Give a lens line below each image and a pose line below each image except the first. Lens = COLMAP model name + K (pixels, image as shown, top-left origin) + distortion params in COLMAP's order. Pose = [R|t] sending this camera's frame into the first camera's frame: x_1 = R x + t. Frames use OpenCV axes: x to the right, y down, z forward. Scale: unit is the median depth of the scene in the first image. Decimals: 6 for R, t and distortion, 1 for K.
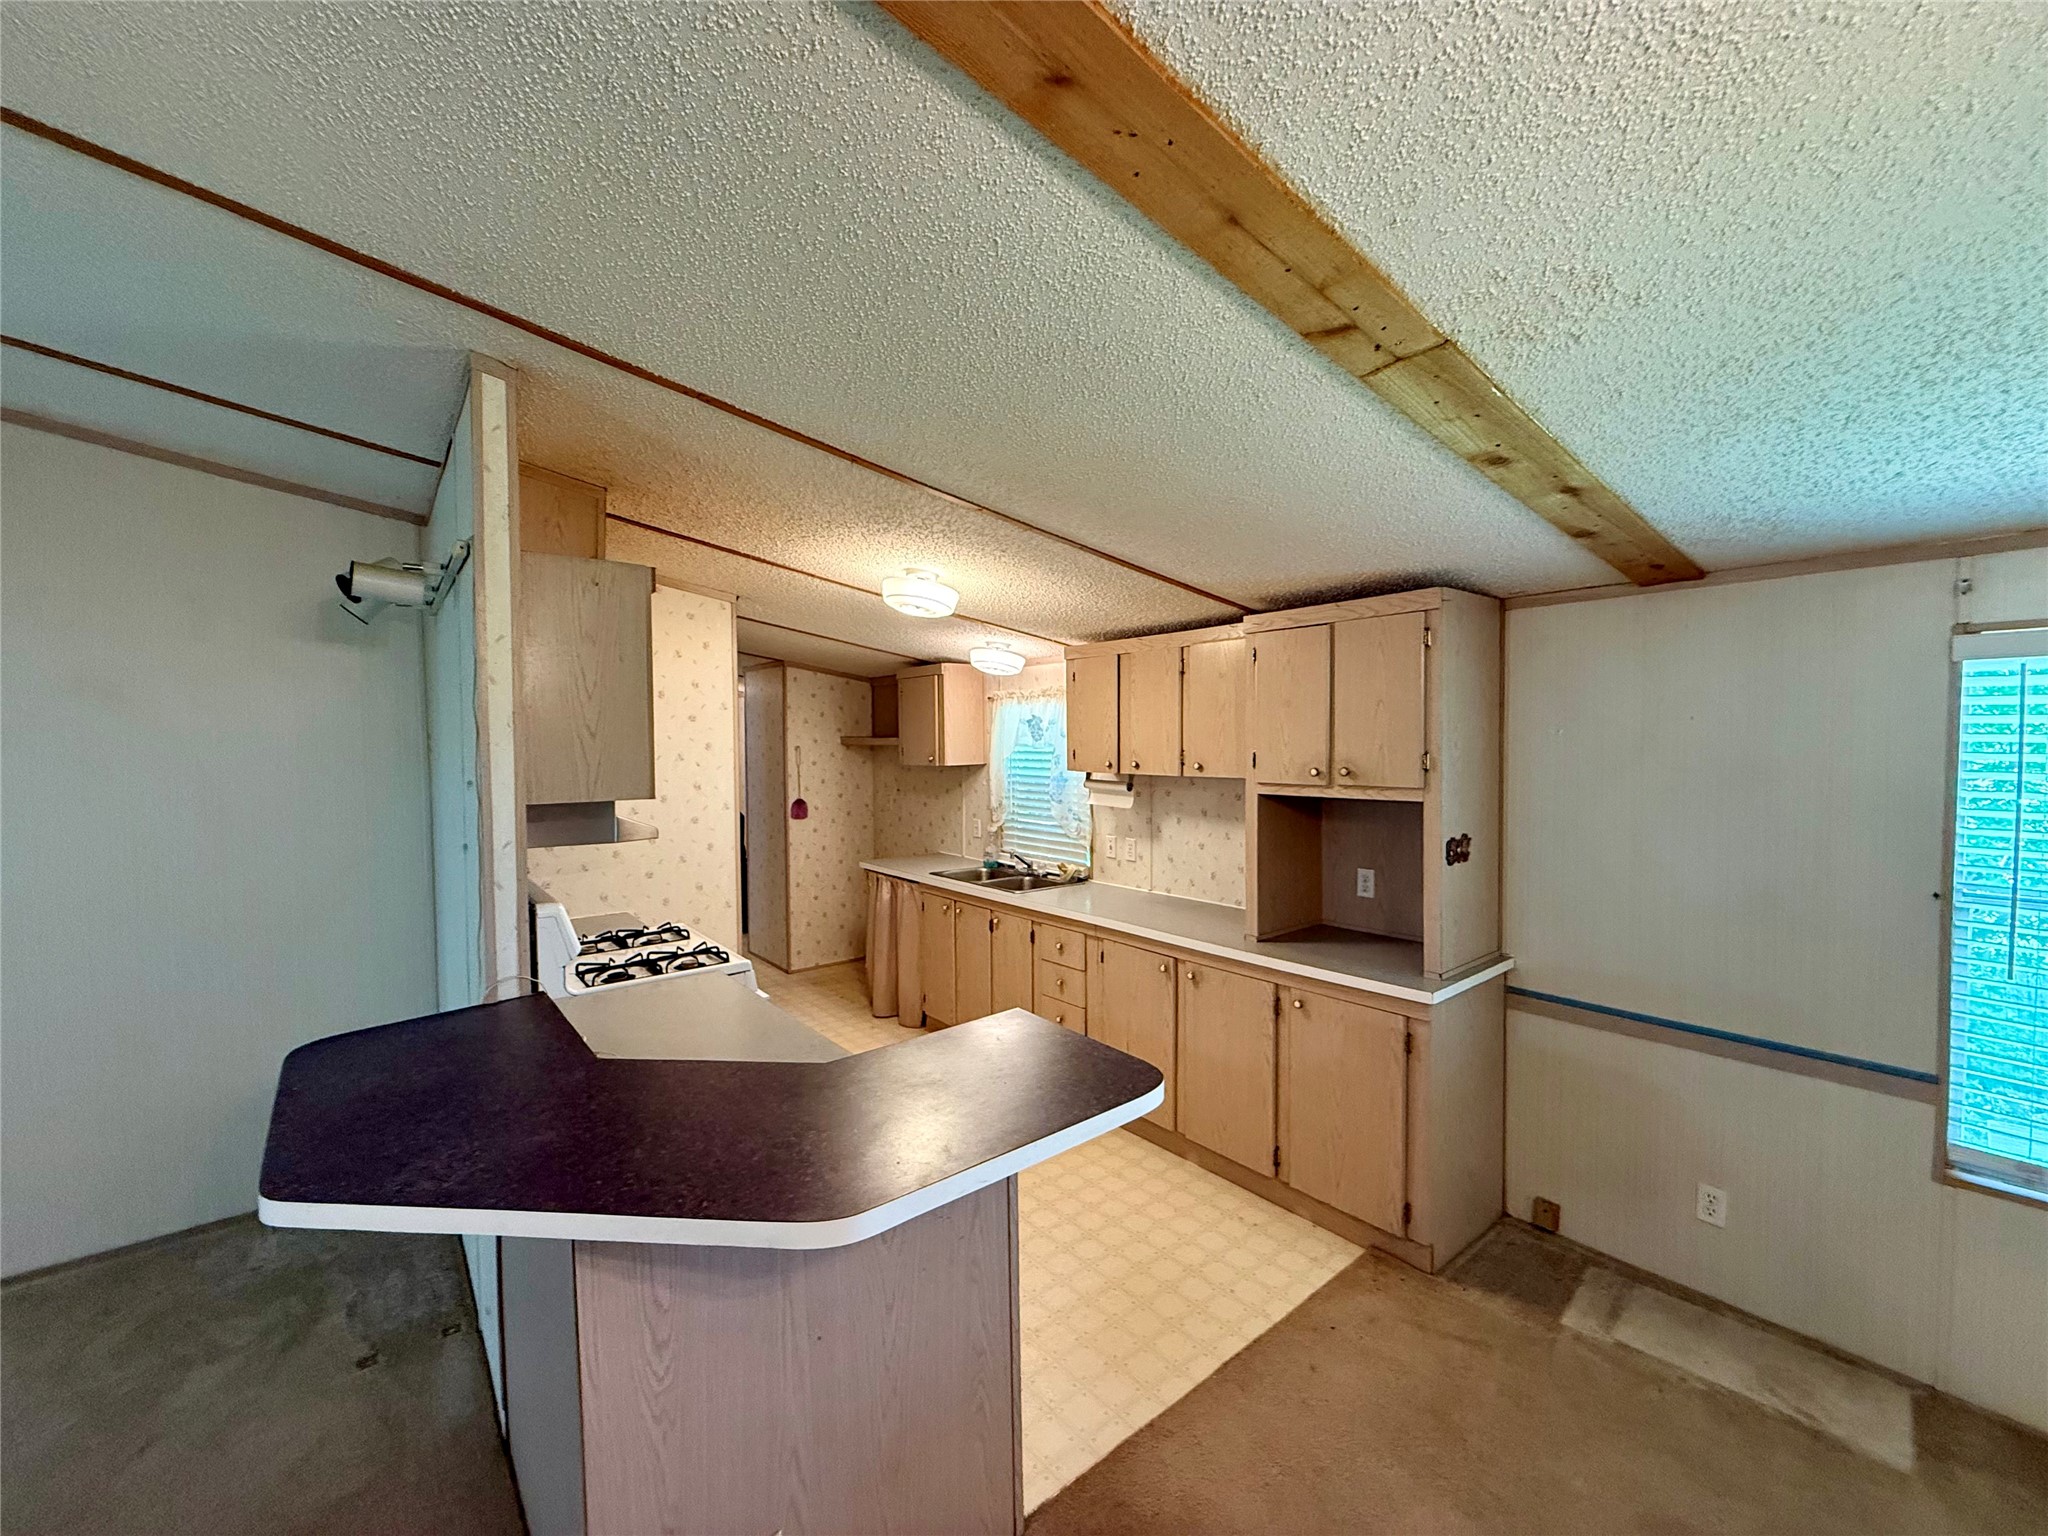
lens RADIAL K [[811.1, 0, 1019.0], [0, 811.1, 769.8], [0, 0, 1]] dist [-0.001794, 0.000258]
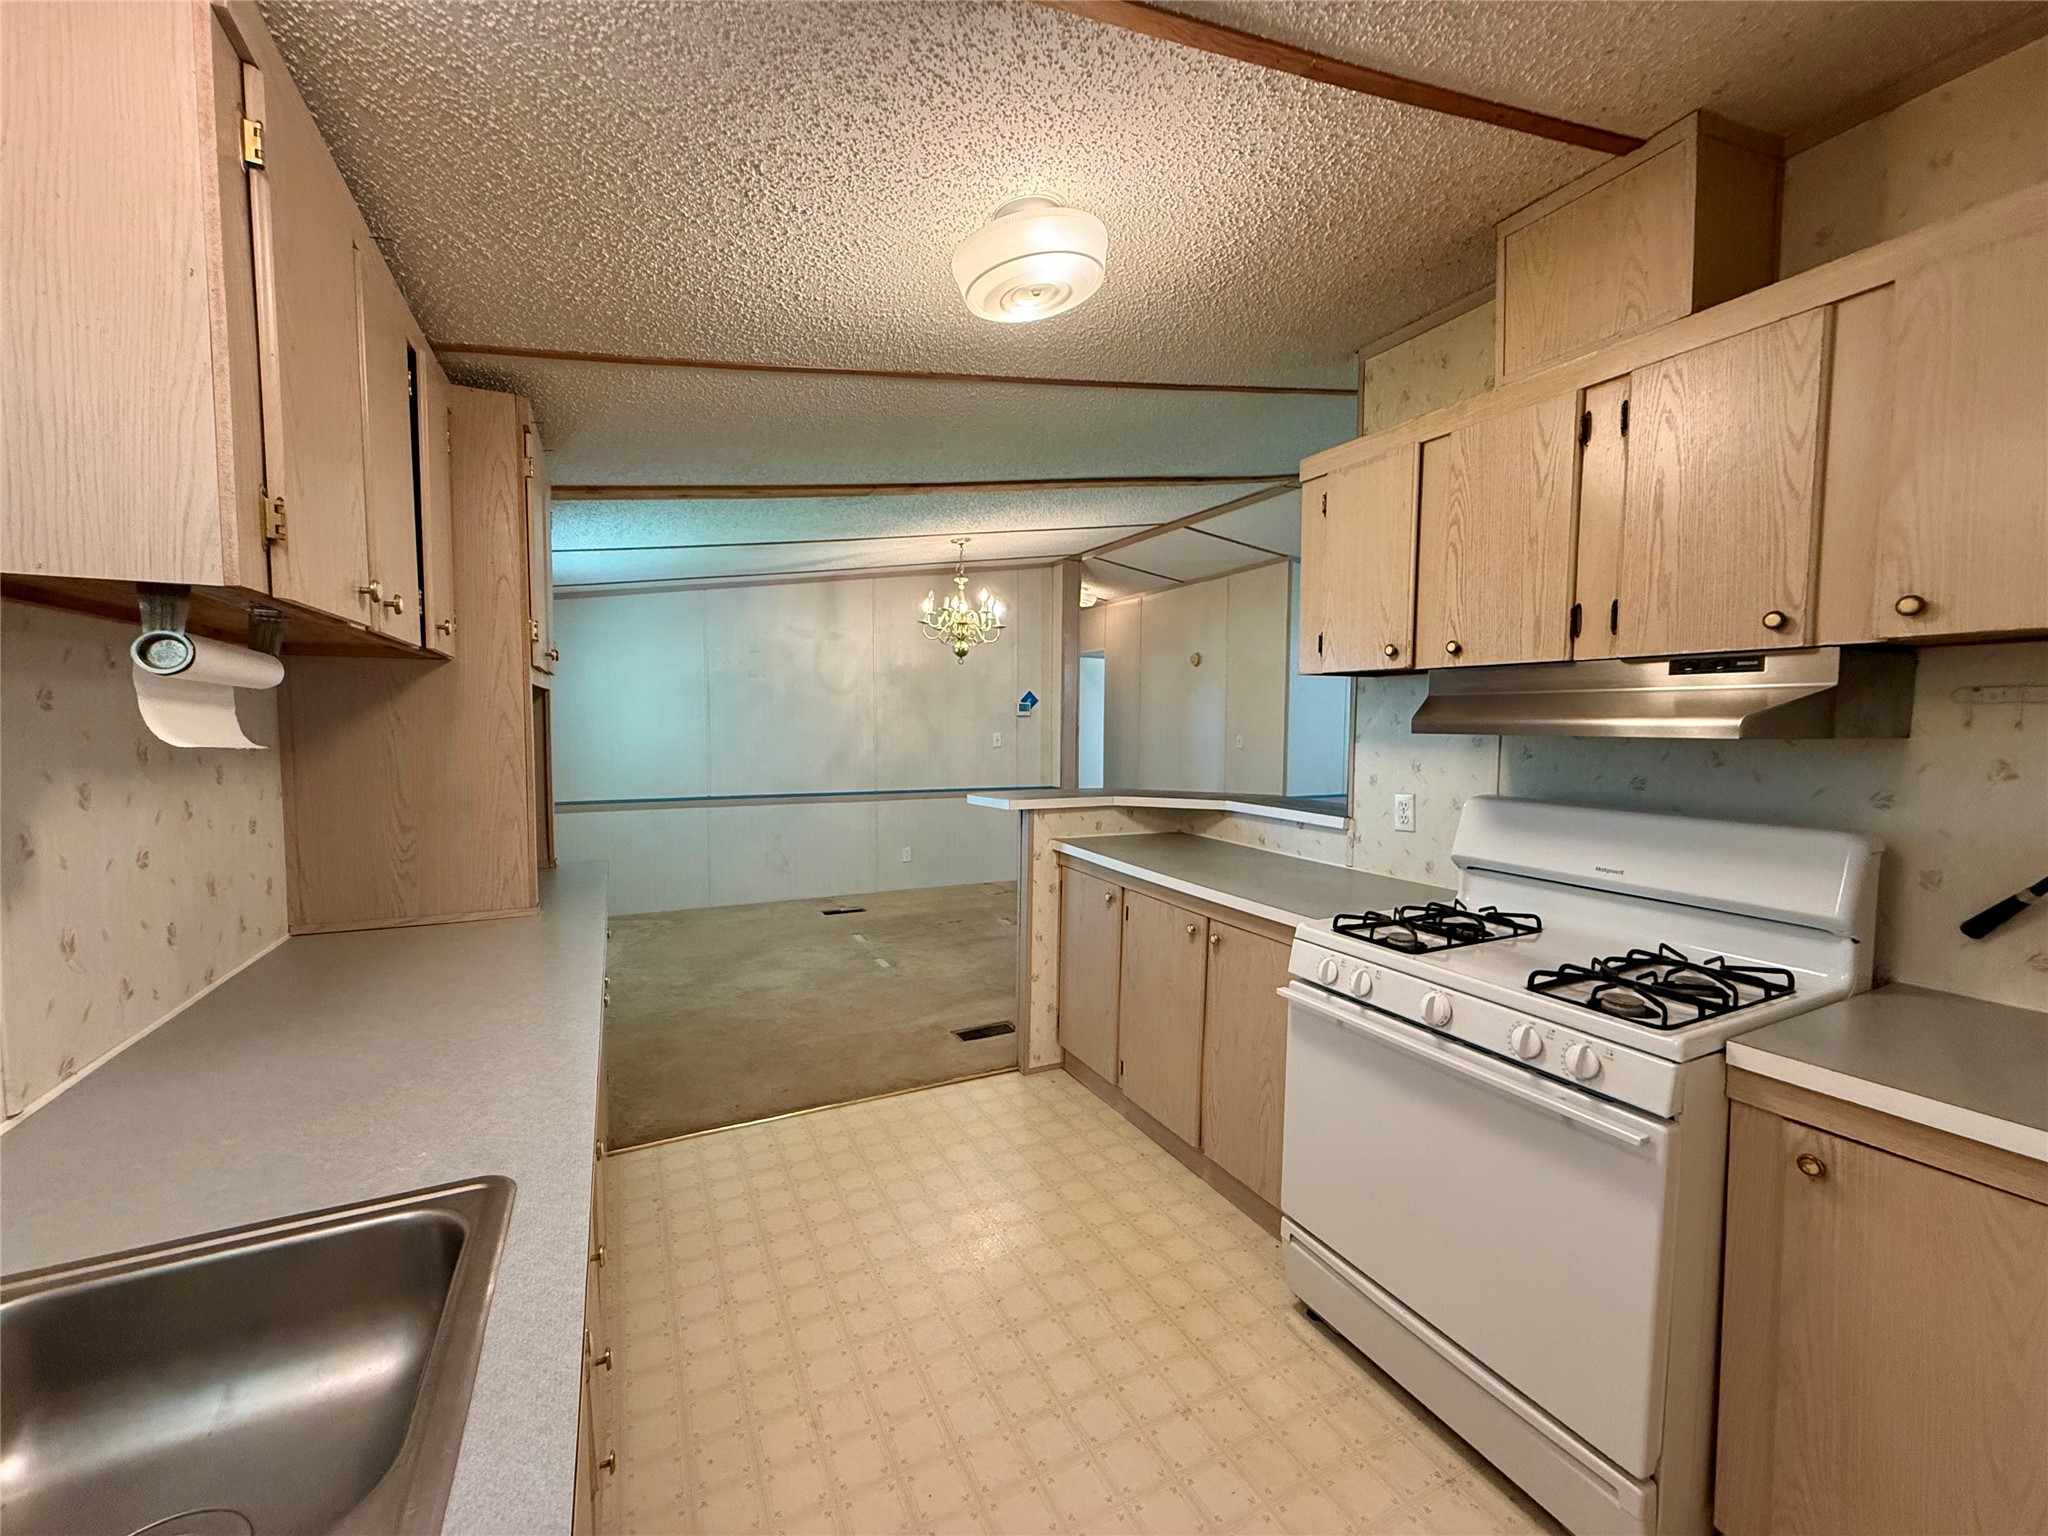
lens RADIAL K [[811.1, 0, 1023.5], [0, 811.1, 767.6], [0, 0, 1]] dist [-0.001794, 0.000258]
pose [[-0.975218, -0.013496, 0.220833, -0.271336], [0.007227, 0.995662, 0.092765, 0.043659], [-0.221127, 0.092062, -0.970890, 1.781728]]
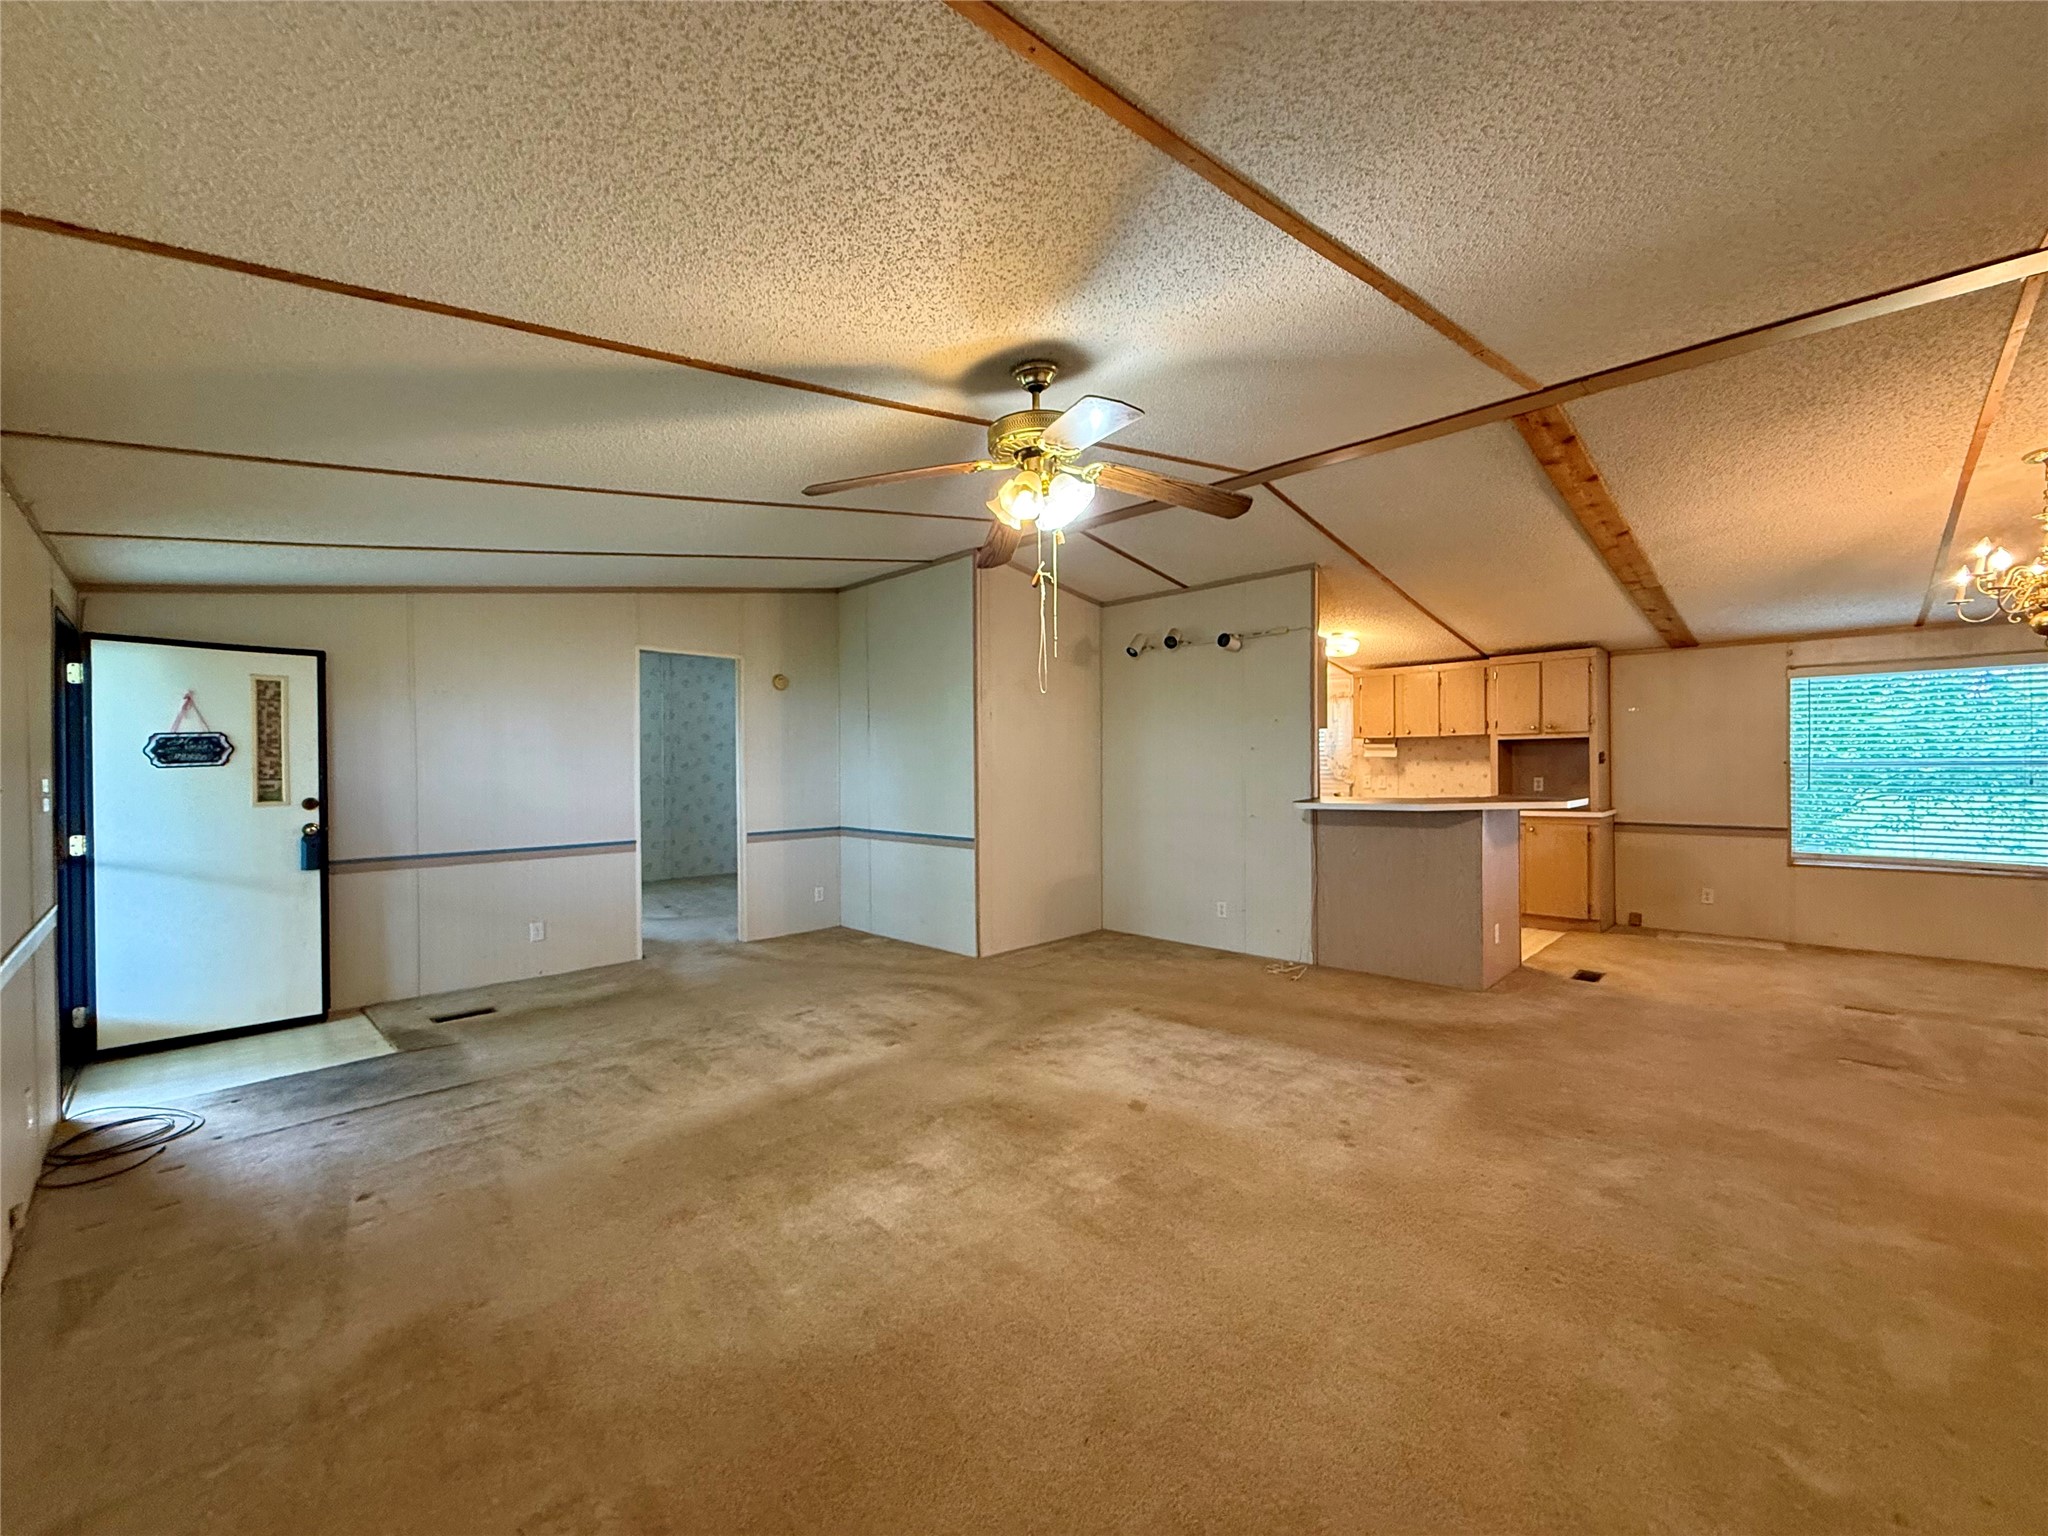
lens RADIAL K [[811.1, 0, 1024.3], [0, 811.1, 772.7], [0, 0, 1]] dist [-0.001794, 0.000258]
pose [[0.993855, -0.003291, 0.110636, -1.361426], [0.006344, 0.999608, -0.027253, 0.191030], [-0.110503, 0.027787, 0.993487, -1.134823]]
